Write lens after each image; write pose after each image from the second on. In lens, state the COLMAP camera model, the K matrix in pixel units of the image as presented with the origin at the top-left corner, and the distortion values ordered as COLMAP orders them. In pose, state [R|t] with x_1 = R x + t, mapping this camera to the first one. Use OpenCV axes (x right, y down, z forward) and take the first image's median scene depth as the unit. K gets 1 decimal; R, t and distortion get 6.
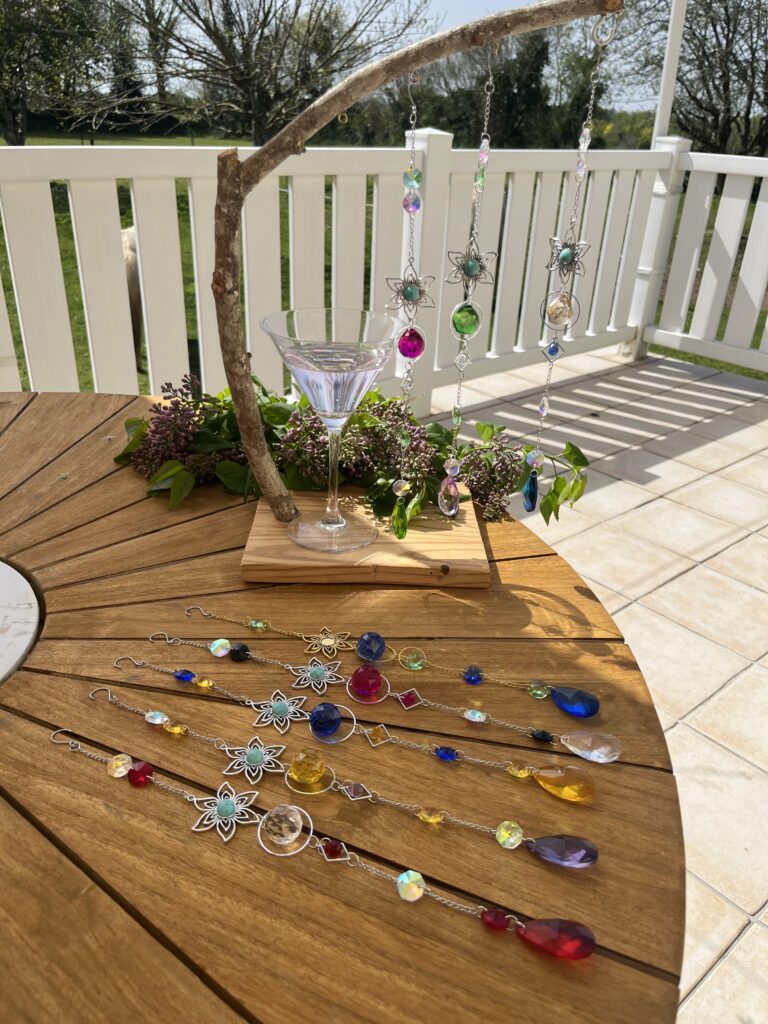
lens RADIAL K [[788.6, 0, 389.5], [0, 788.6, 516.2], [0, 0, 1]] dist [0.015463, -0.014610]
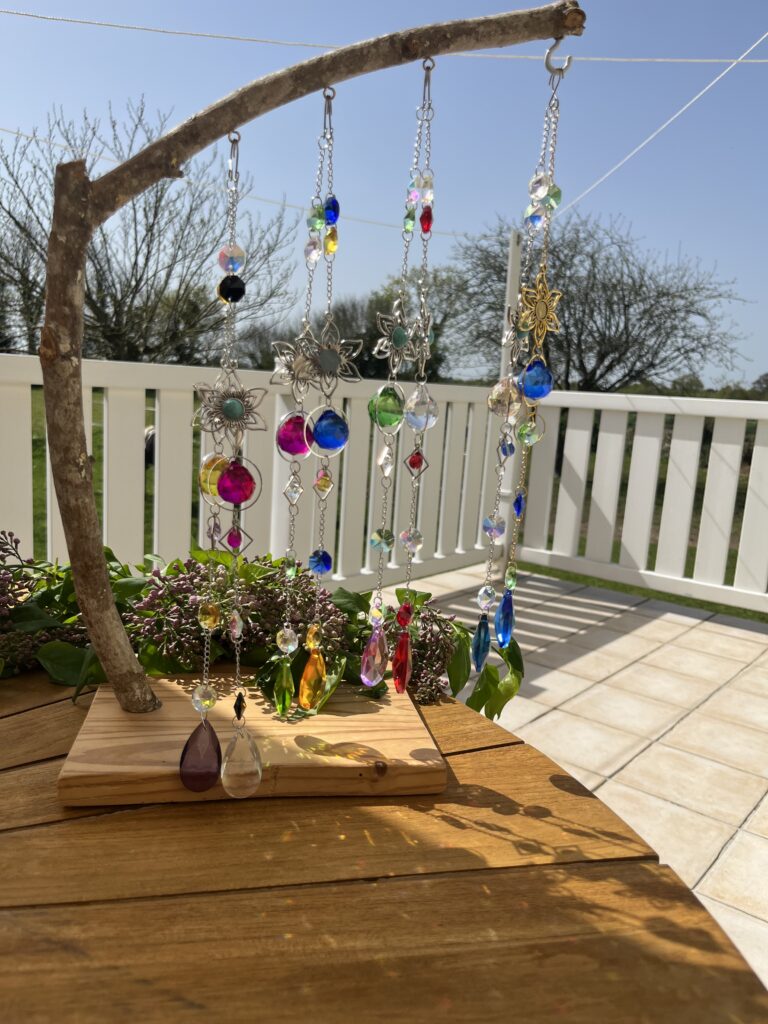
lens RADIAL K [[788.6, 0, 389.5], [0, 788.6, 516.2], [0, 0, 1]] dist [0.015463, -0.014610]
pose [[0.985441, -0.004273, 0.169964, -0.030846], [0.053309, 0.957038, -0.285019, 0.047240], [-0.161444, 0.289930, 0.943333, 0.261197]]
